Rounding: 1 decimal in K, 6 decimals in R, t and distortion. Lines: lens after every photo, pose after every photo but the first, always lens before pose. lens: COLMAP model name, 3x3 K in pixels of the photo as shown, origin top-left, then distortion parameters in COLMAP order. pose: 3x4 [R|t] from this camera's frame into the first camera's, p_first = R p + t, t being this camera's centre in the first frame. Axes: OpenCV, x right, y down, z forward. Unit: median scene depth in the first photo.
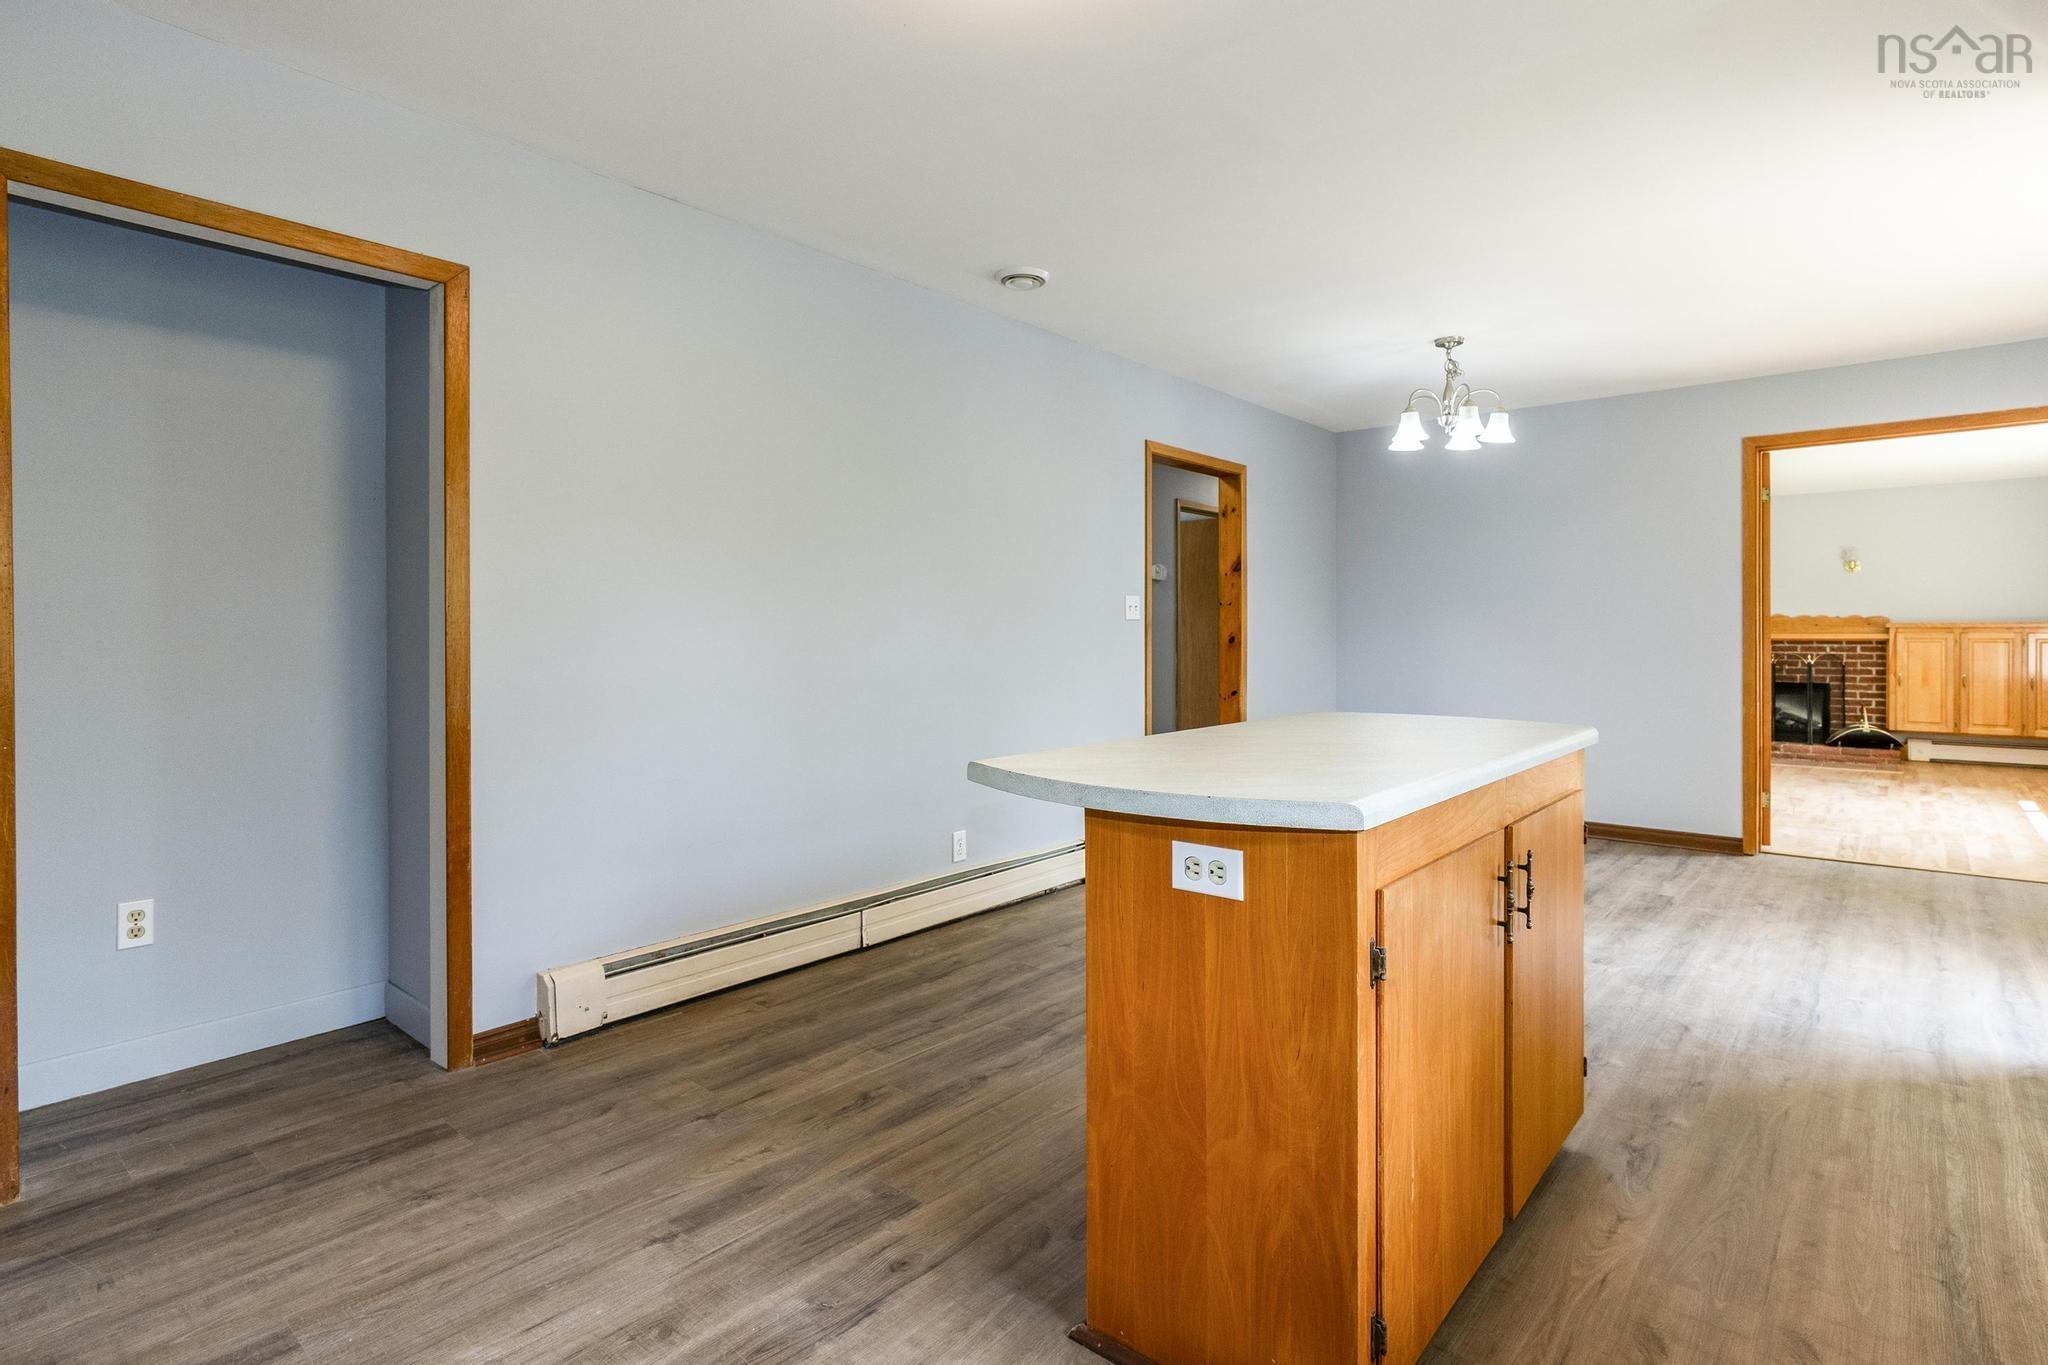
lens RADIAL K [[1040.6, 0, 1029.0], [0, 1040.6, 637.5], [0, 0, 1]] dist [-0.002364, 0.006457]
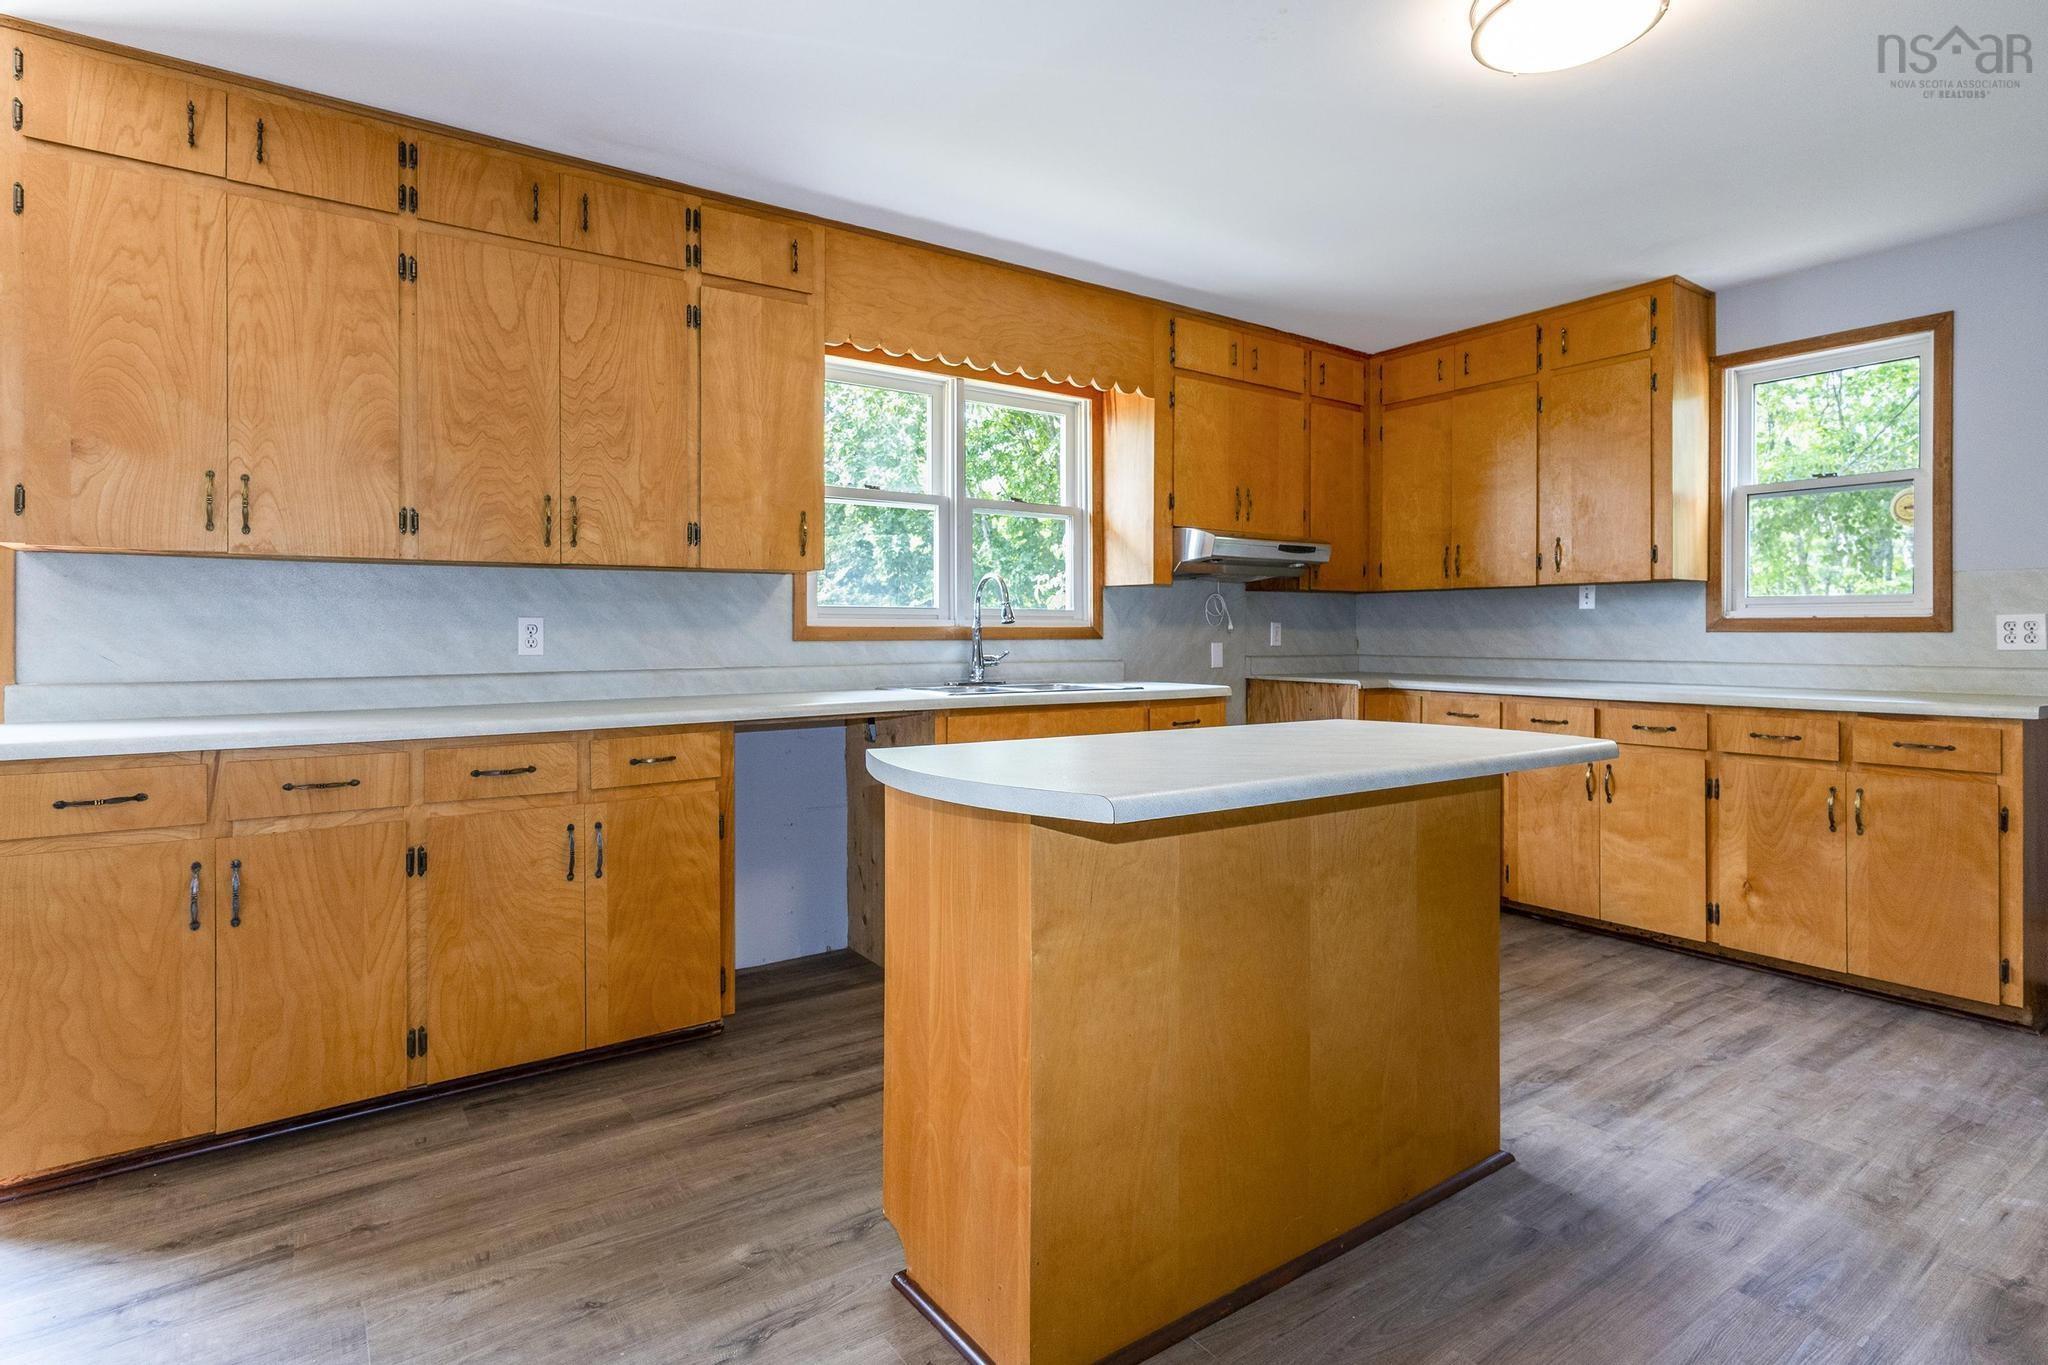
lens RADIAL K [[1040.6, 0, 1011.3], [0, 1040.6, 626.7], [0, 0, 1]] dist [-0.002364, 0.006457]
pose [[-0.967039, 0.000946, 0.254625, 0.061701], [0.000703, 0.999999, -0.001044, -0.002933], [-0.254625, -0.000830, -0.967039, 0.468452]]
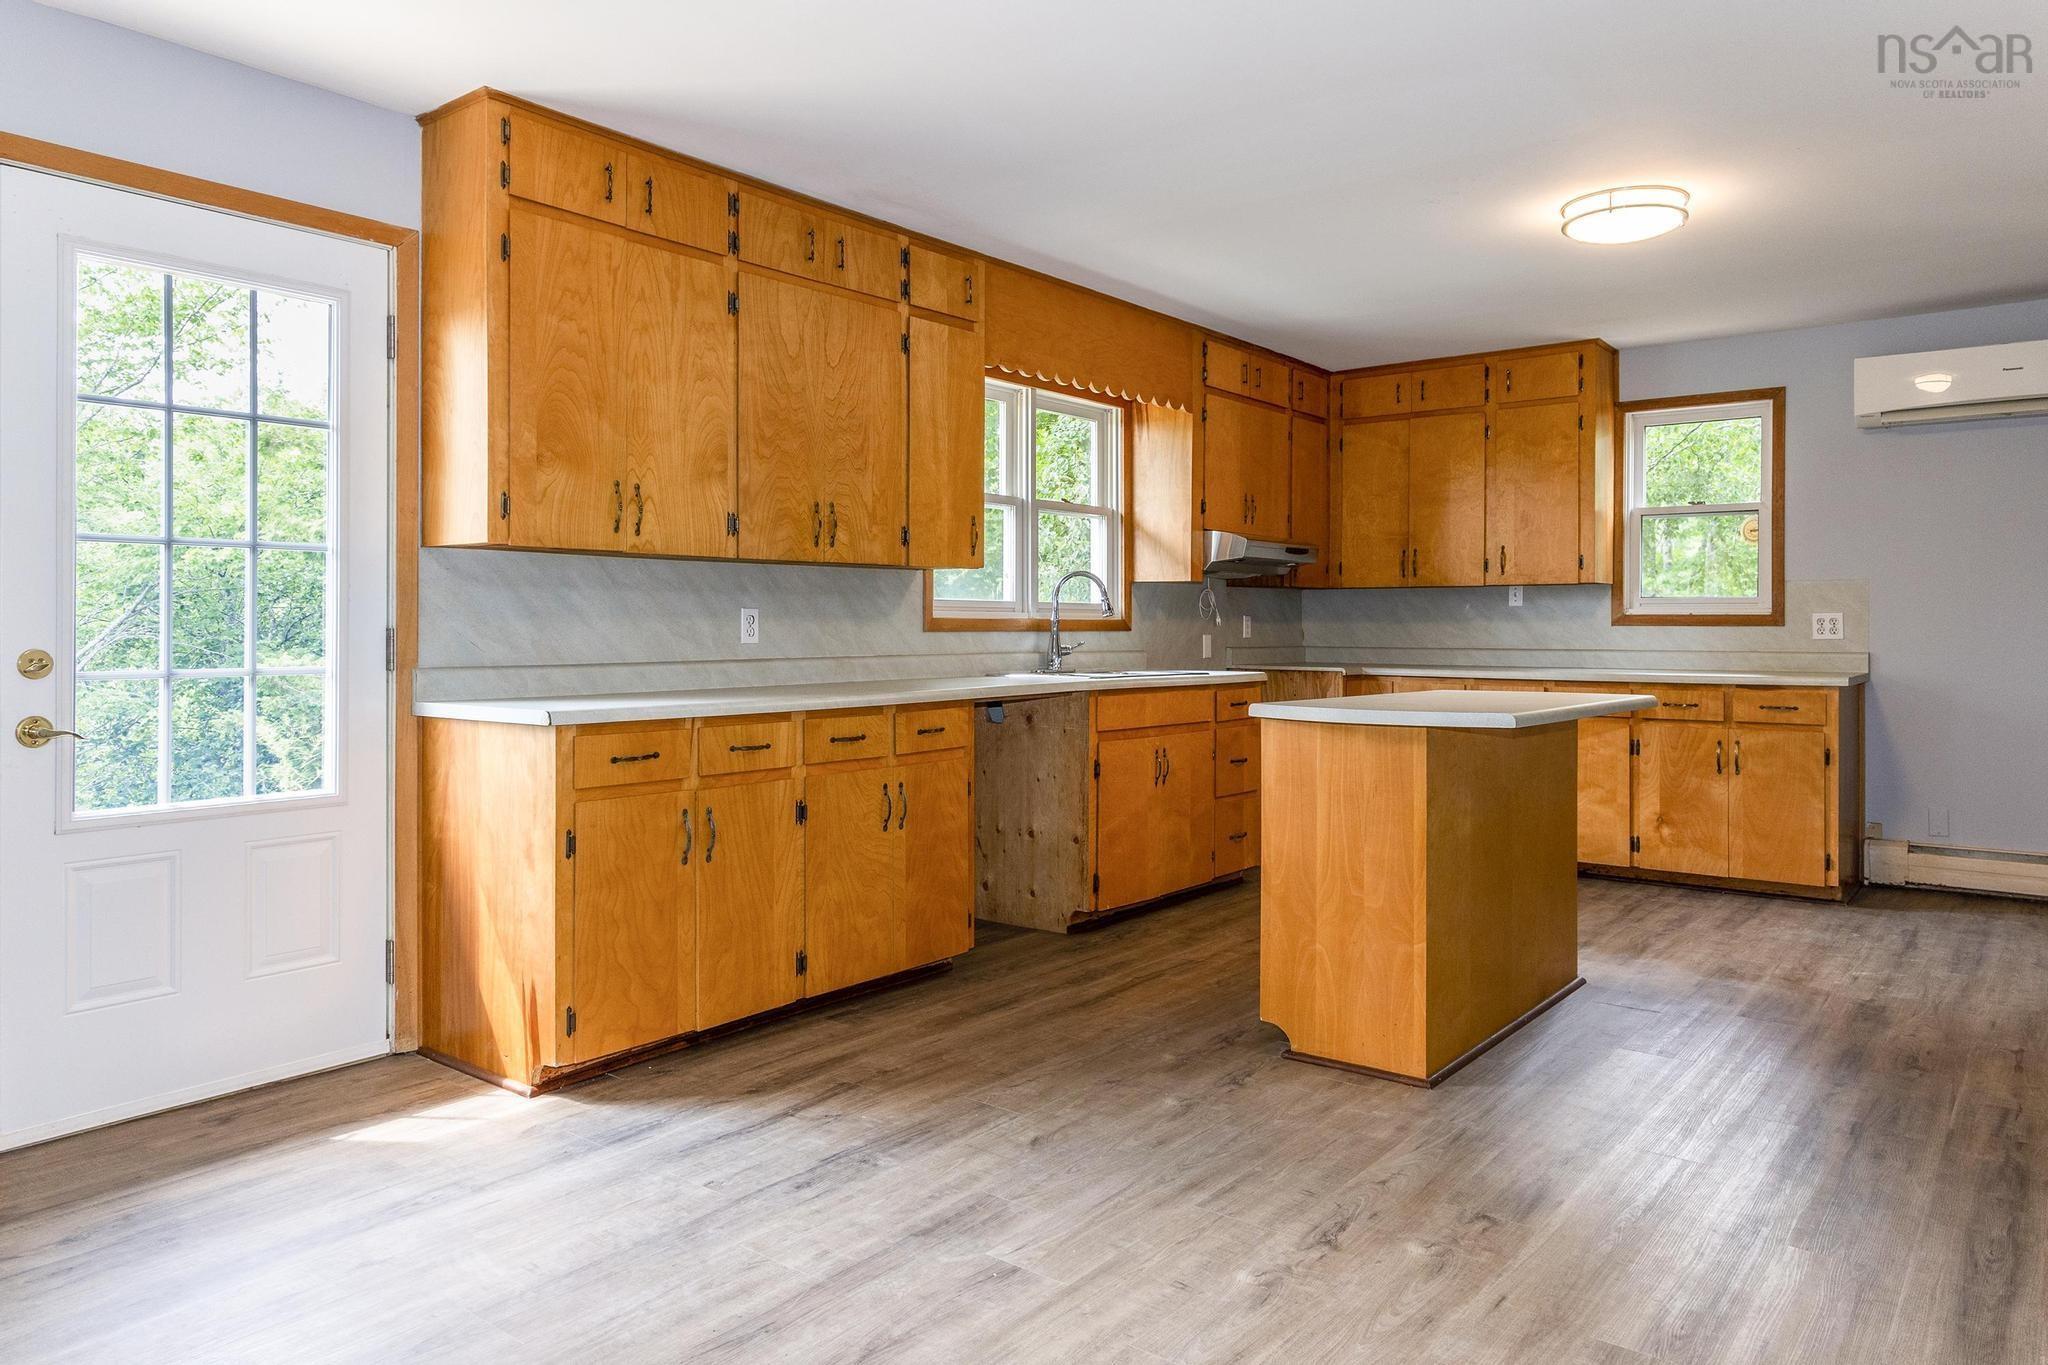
lens RADIAL K [[1350.9, 0, 1005.5], [0, 1350.9, 621.1], [0, 0, 1]] dist [0.002813, 0.004059]
pose [[-0.999715, -0.002676, -0.023720, 0.228478], [-0.002660, 0.999996, -0.000725, -0.001883], [0.023722, -0.000662, -0.999718, 0.671905]]
